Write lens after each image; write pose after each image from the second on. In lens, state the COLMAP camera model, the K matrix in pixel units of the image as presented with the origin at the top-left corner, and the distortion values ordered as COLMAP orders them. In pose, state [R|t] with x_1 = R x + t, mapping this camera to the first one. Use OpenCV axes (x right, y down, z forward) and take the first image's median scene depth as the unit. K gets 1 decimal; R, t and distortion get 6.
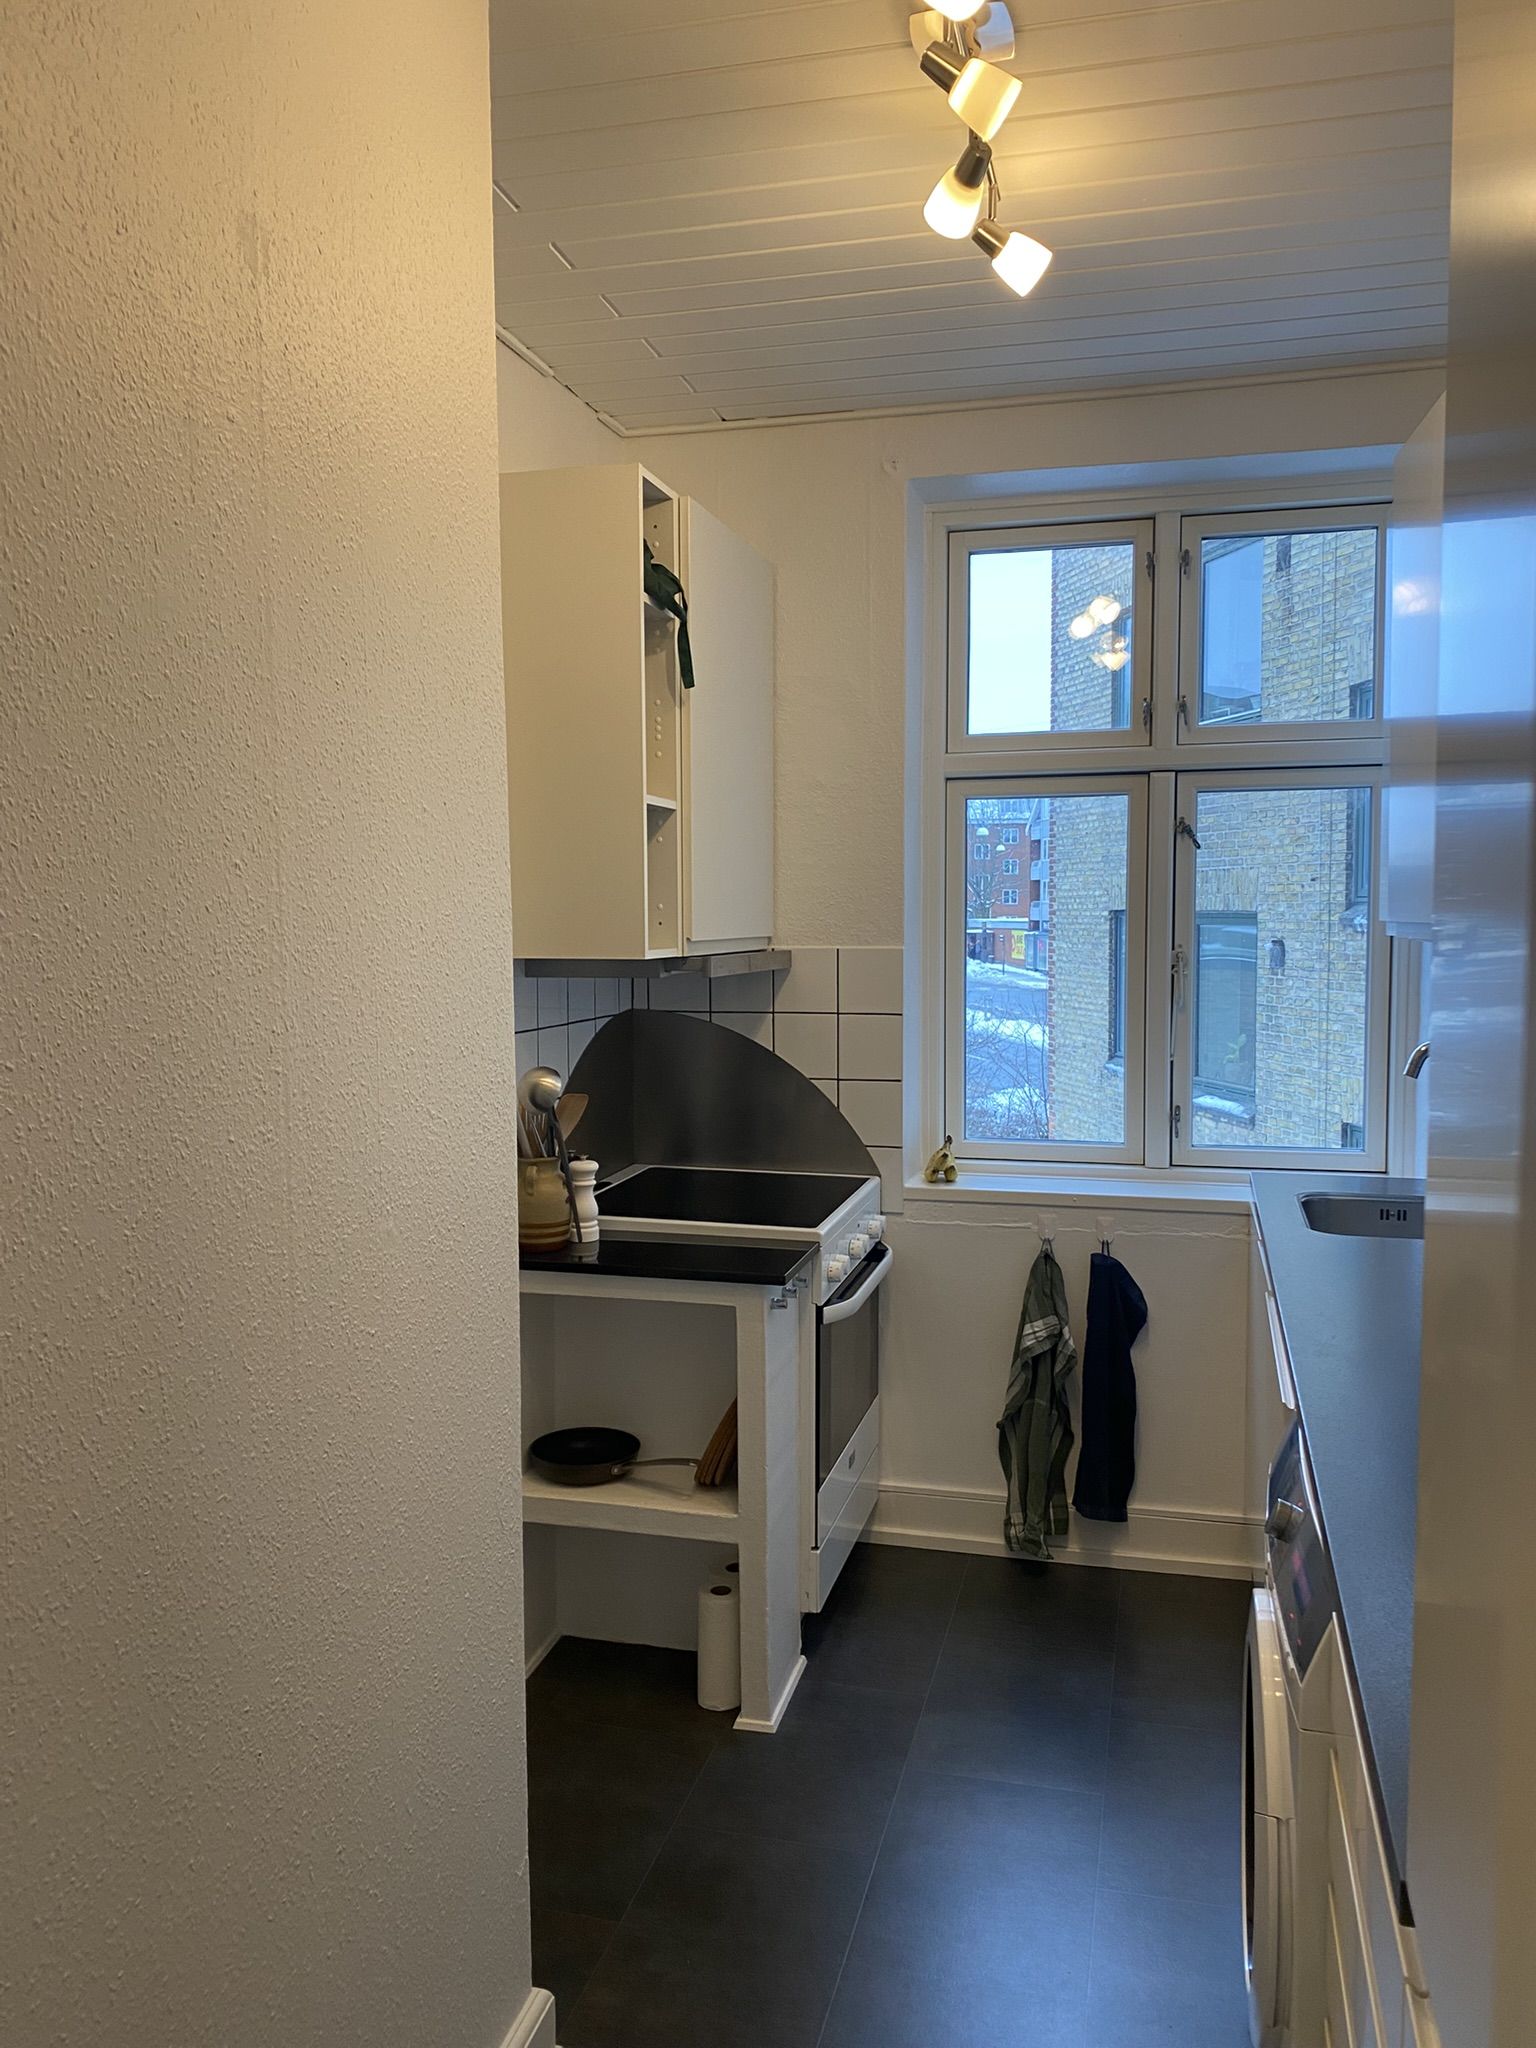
lens RADIAL K [[1598.2, 0, 771.6], [0, 1598.2, 1038.3], [0, 0, 1]] dist [0.052867, -0.001821]
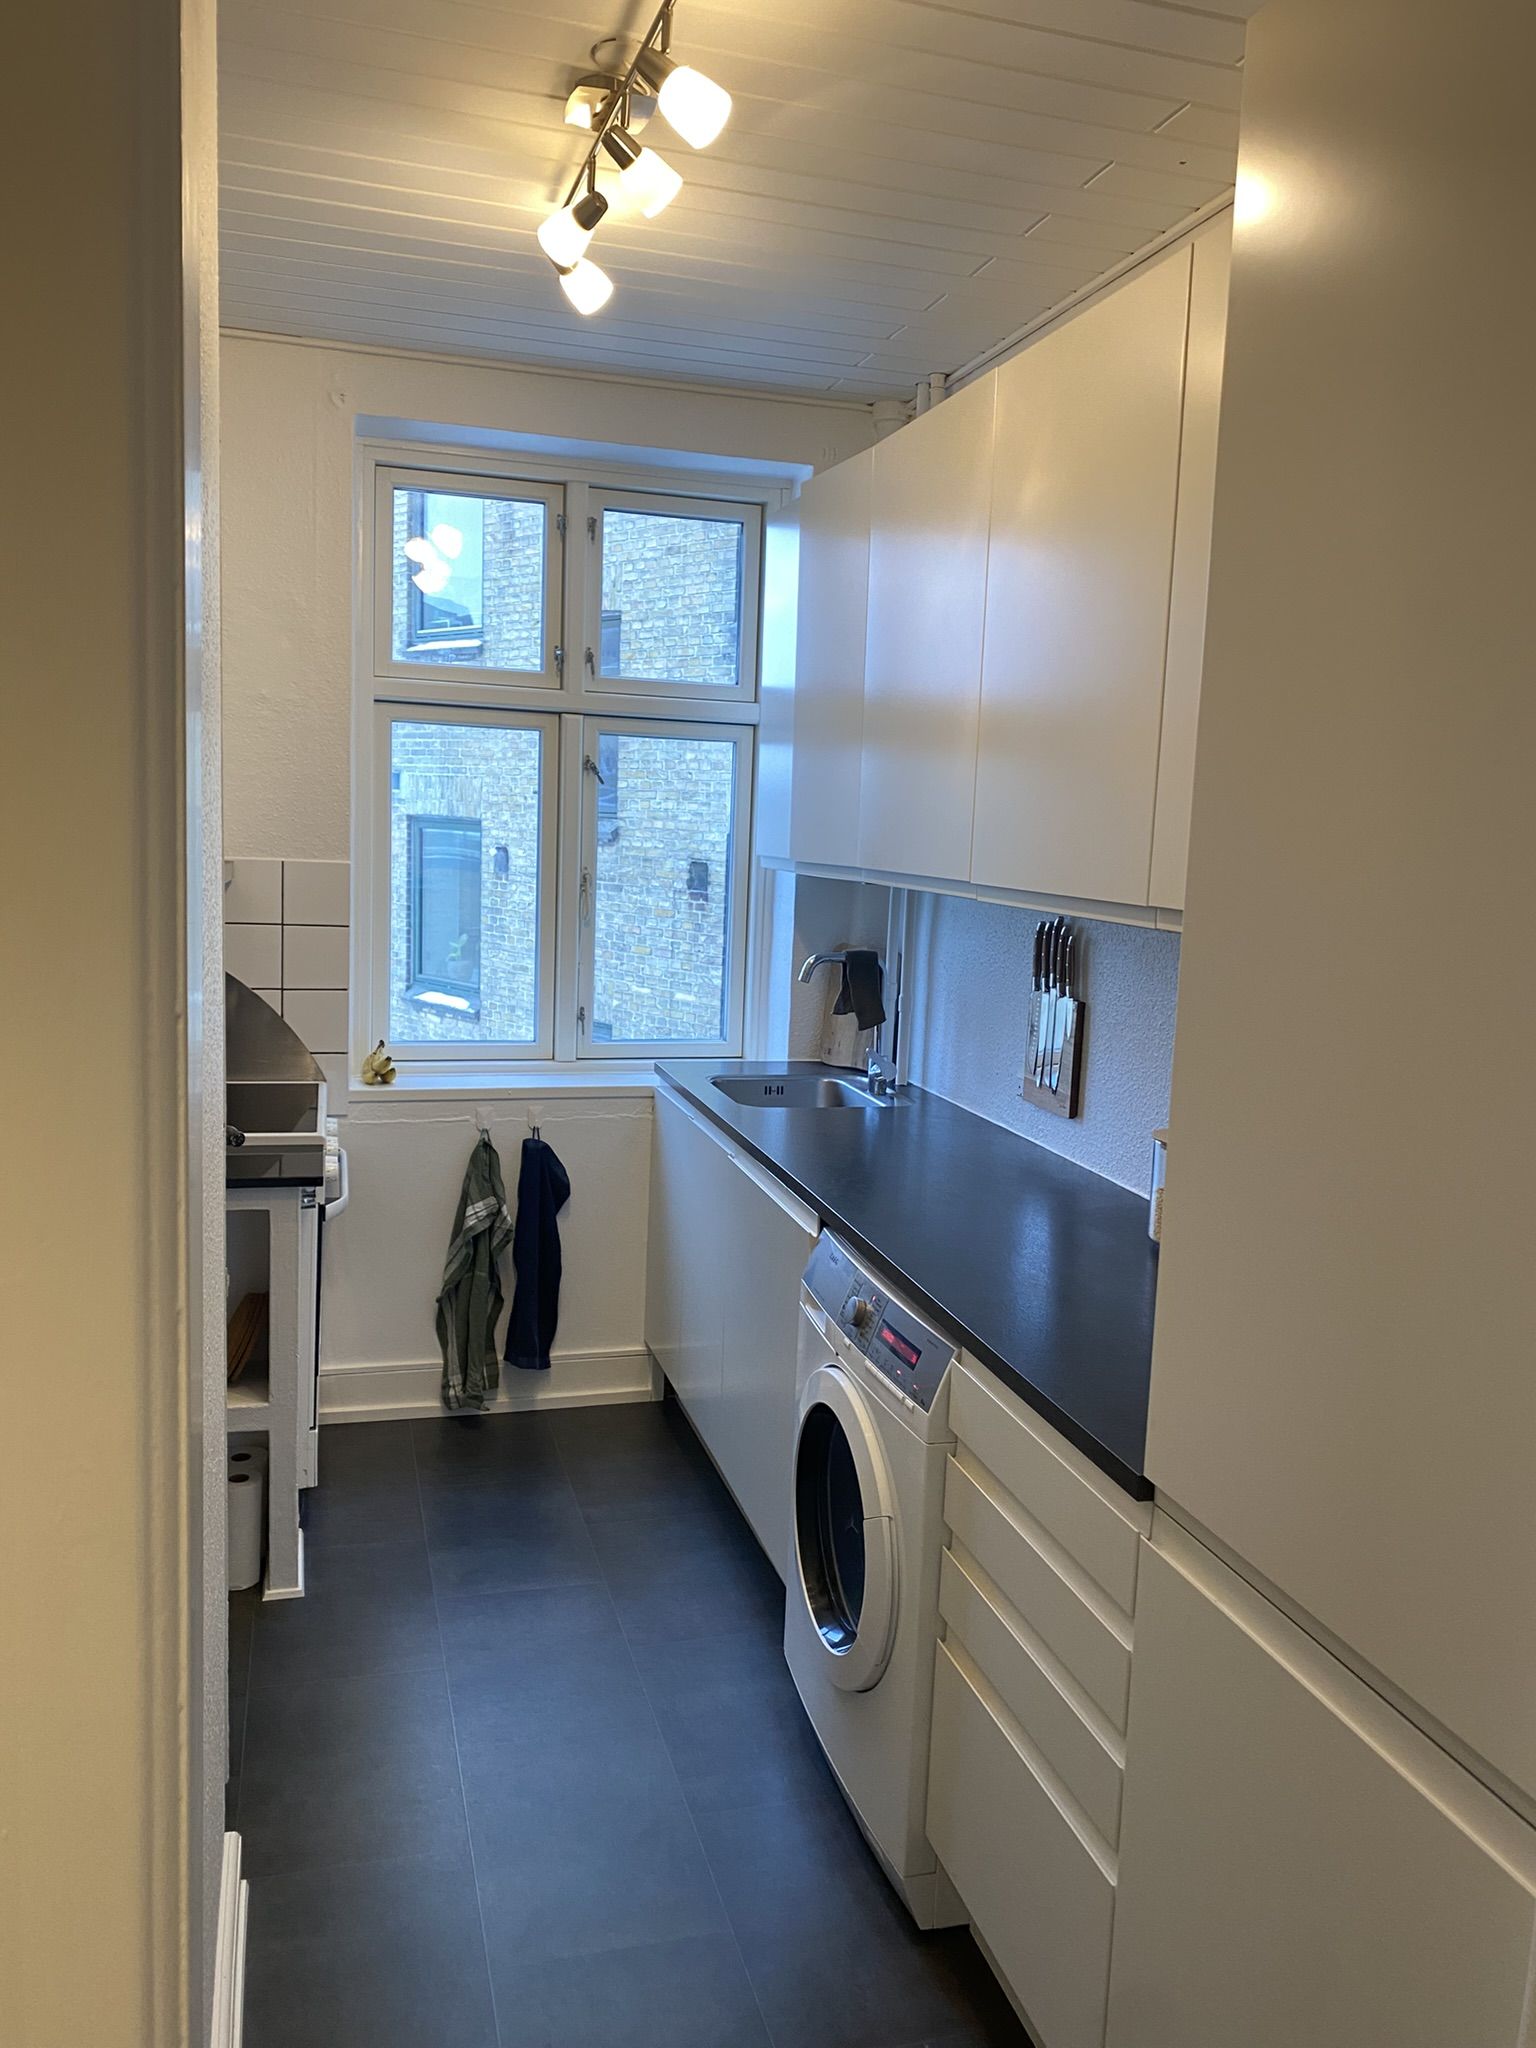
lens RADIAL K [[1595.2, 0, 768.0], [0, 1595.2, 1024.0], [0, 0, 1]] dist [0.091028, -0.003701]
pose [[0.867665, -0.029308, 0.496285, -0.204766], [0.001213, 0.998383, 0.056838, -0.011107], [-0.497148, -0.048714, 0.866297, -0.061660]]
